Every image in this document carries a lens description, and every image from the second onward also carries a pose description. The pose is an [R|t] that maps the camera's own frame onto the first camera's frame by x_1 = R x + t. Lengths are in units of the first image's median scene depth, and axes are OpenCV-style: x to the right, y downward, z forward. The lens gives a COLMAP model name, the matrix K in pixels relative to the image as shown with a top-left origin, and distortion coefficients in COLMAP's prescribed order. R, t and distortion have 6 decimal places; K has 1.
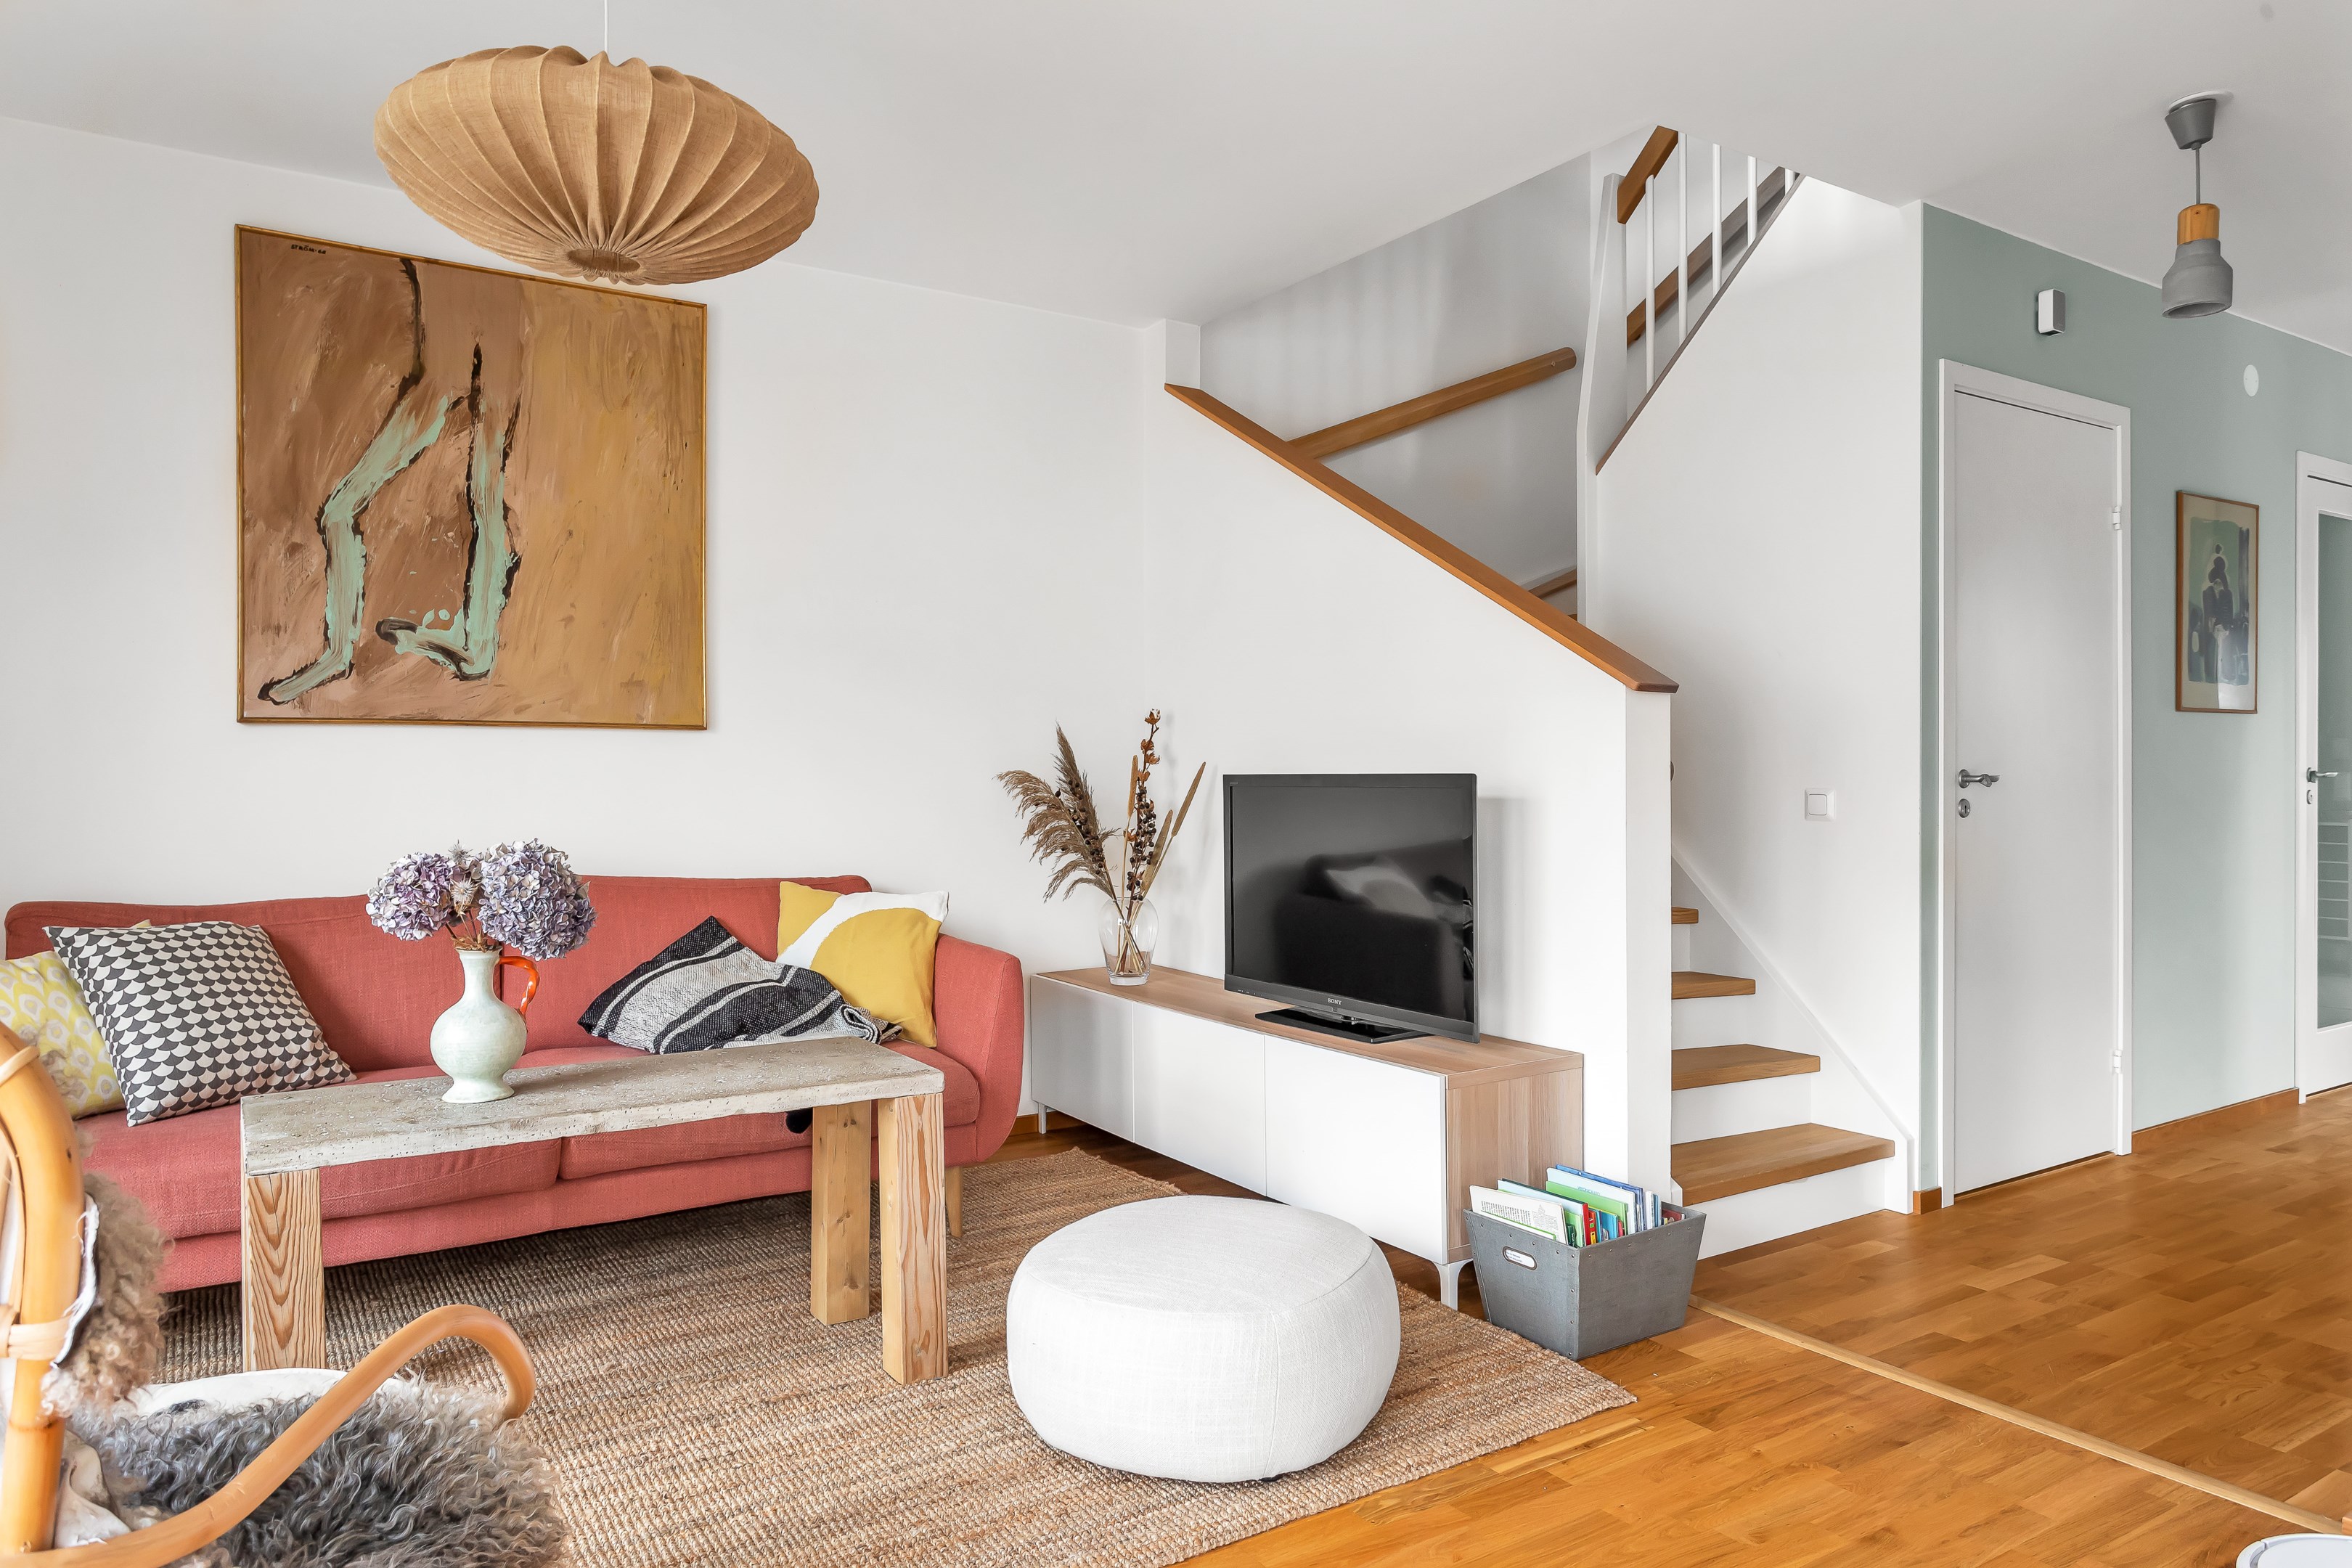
lens RADIAL K [[1483.9, 0, 1172.7], [0, 1483.9, 778.9], [0, 0, 1]] dist [-0.005825, 0.003398]
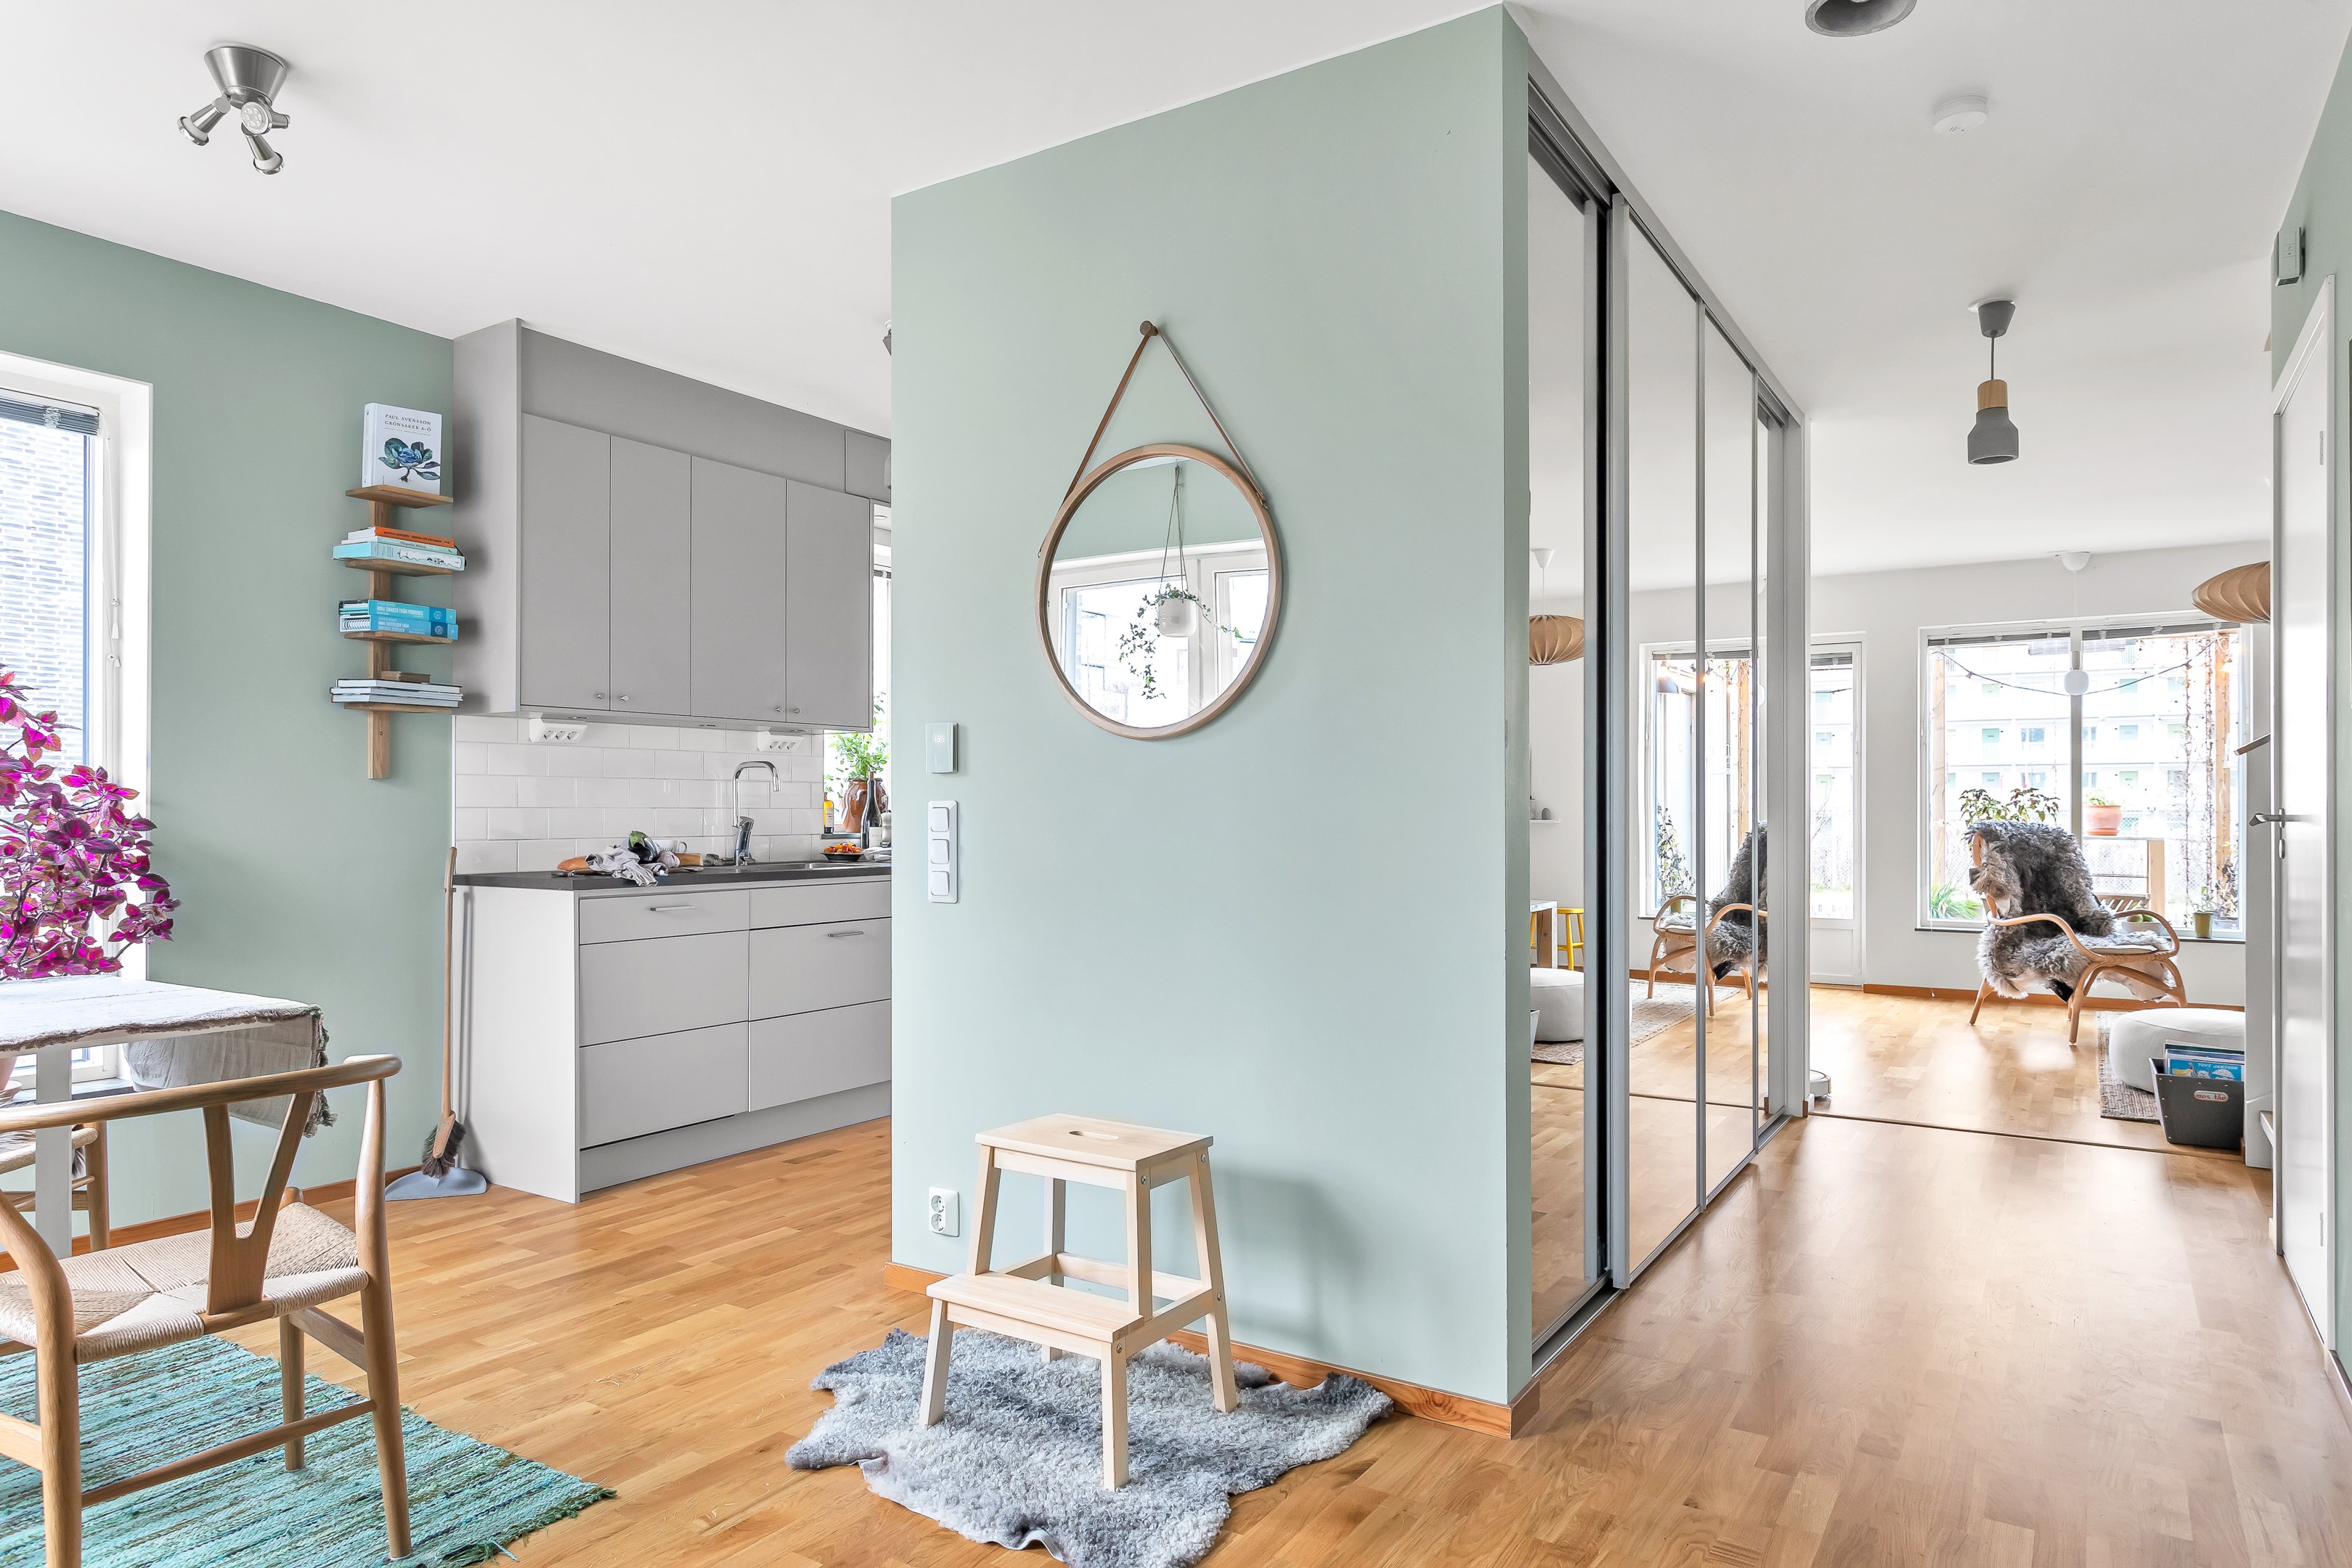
lens RADIAL K [[1419.4, 0, 1169.1], [0, 1419.4, 802.3], [0, 0, 1]] dist [-0.000032, 0.001272]
pose [[-0.911445, 0.000210, -0.411423, 1.724041], [-0.000368, 0.999999, 0.001326, -0.012602], [0.411423, 0.001360, -0.911444, 1.696490]]
